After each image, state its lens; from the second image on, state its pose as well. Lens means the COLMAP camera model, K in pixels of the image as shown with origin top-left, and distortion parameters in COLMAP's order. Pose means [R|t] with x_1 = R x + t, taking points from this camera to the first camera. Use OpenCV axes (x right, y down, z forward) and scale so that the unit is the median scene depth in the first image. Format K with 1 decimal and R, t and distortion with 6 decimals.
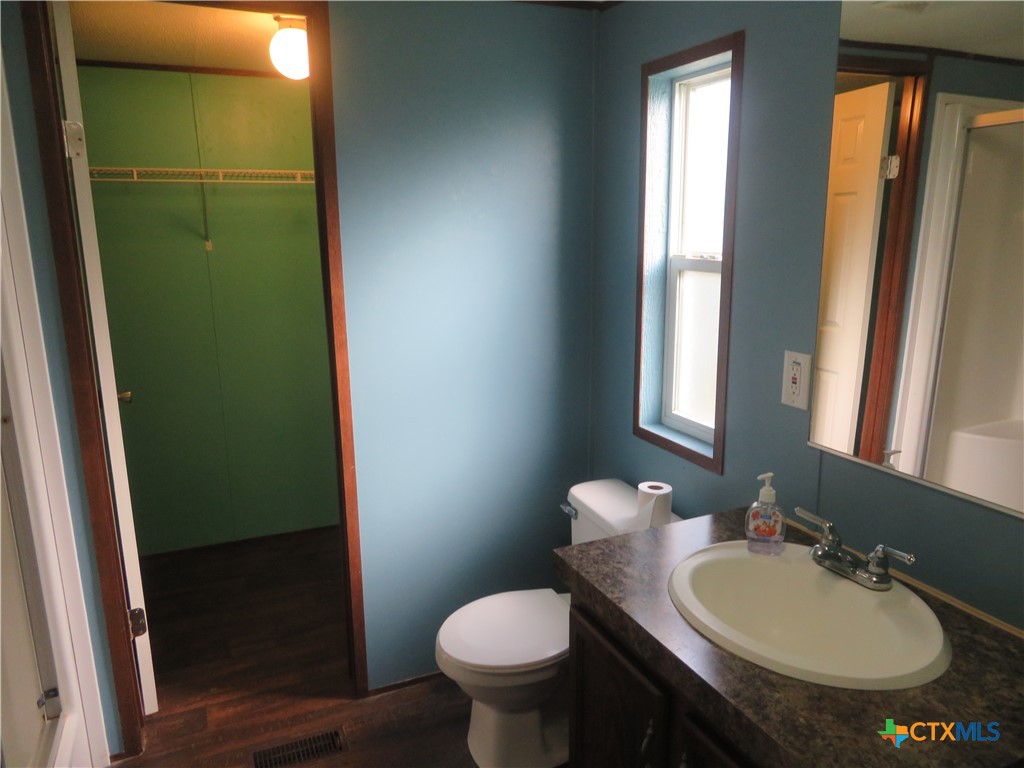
lens RADIAL K [[730.1, 0, 512.0], [0, 730.1, 384.0], [0, 0, 1]] dist [-0.003847, 0.006999]
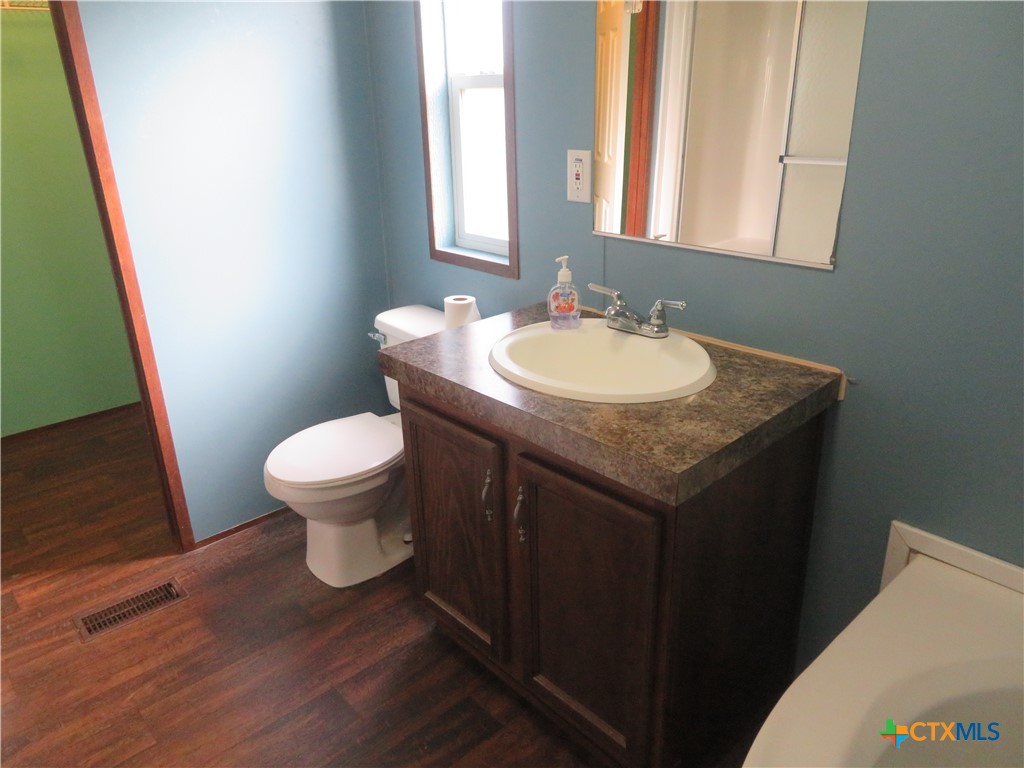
lens RADIAL K [[731.2, 0, 512.0], [0, 731.2, 384.0], [0, 0, 1]] dist [-0.012135, 0.002192]
pose [[0.947663, -0.129471, 0.291842, -0.073585], [0.082205, 0.982215, 0.168809, 0.112430], [-0.308507, -0.135983, 0.941452, -0.056236]]
